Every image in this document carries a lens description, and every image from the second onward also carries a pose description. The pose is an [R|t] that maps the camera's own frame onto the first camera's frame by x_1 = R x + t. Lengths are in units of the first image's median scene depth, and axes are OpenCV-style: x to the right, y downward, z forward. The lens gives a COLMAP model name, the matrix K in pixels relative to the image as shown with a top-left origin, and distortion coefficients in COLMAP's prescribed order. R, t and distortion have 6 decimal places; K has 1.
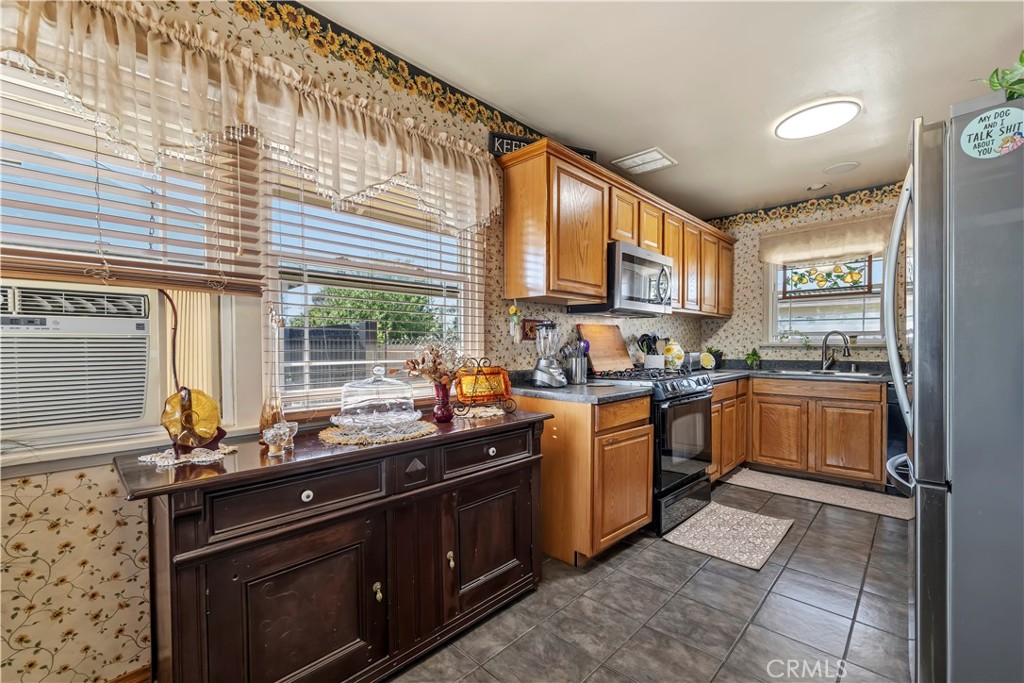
lens RADIAL K [[431.9, 0, 511.5], [0, 431.9, 354.1], [0, 0, 1]] dist [-0.001731, -0.000137]
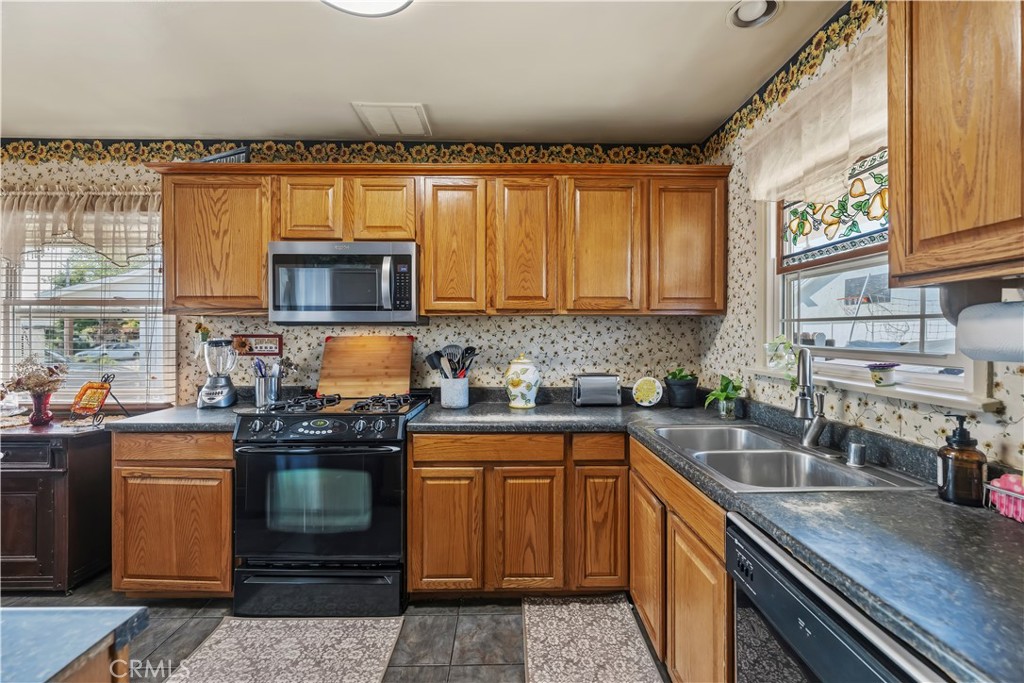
lens RADIAL K [[438.9, 0, 512.9], [0, 438.9, 332.1], [0, 0, 1]] dist [0.000460, -0.000040]
pose [[0.704150, 0.001579, -0.710049, 0.870882], [-0.019511, 0.999663, -0.017126, -0.059328], [0.709783, 0.025913, 0.703944, 0.543398]]
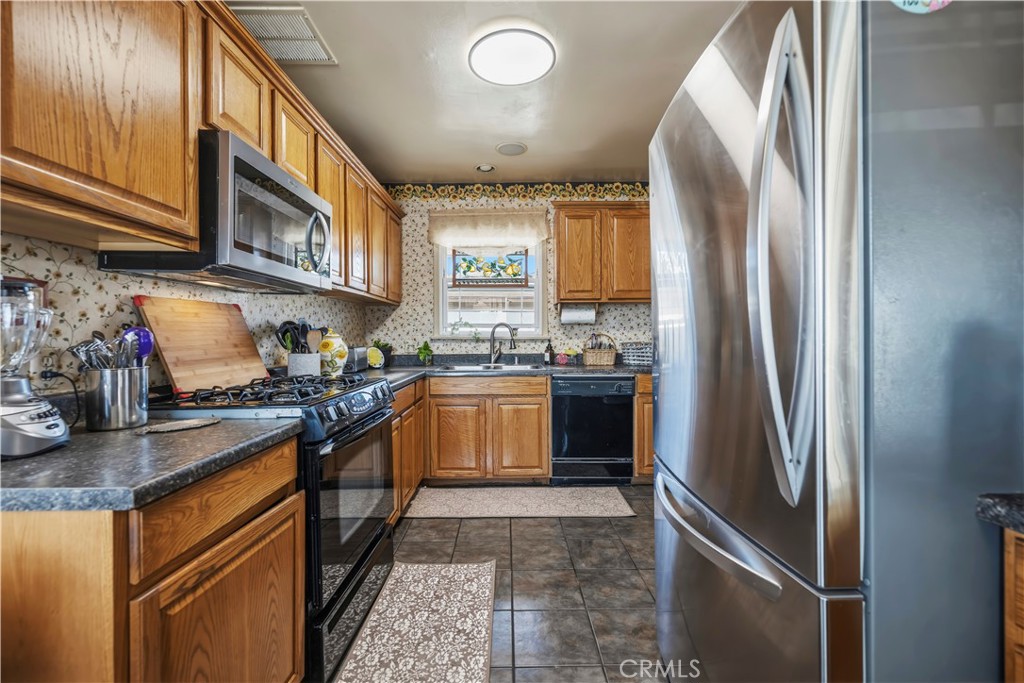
lens RADIAL K [[427.9, 0, 512.0], [0, 427.9, 341.5], [0, 0, 1]] dist [-0.001182, -0.000467]
pose [[0.716726, -0.008921, 0.697298, 0.102149], [0.017095, 0.999842, -0.004779, -0.007144], [-0.697145, 0.015345, 0.716766, 0.308612]]
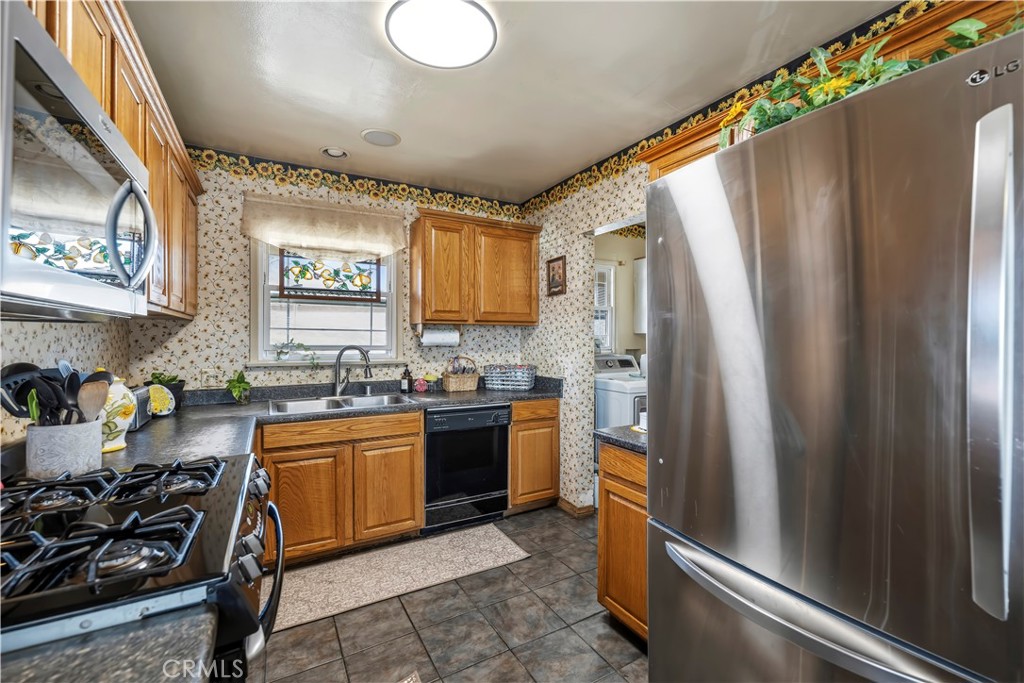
lens RADIAL K [[427.9, 0, 512.0], [0, 427.9, 341.5], [0, 0, 1]] dist [-0.001182, -0.000467]
pose [[0.281774, -0.004362, 0.959471, 0.087140], [0.015607, 0.999878, -0.000037, -0.058584], [-0.959354, 0.014985, 0.281808, 0.516065]]
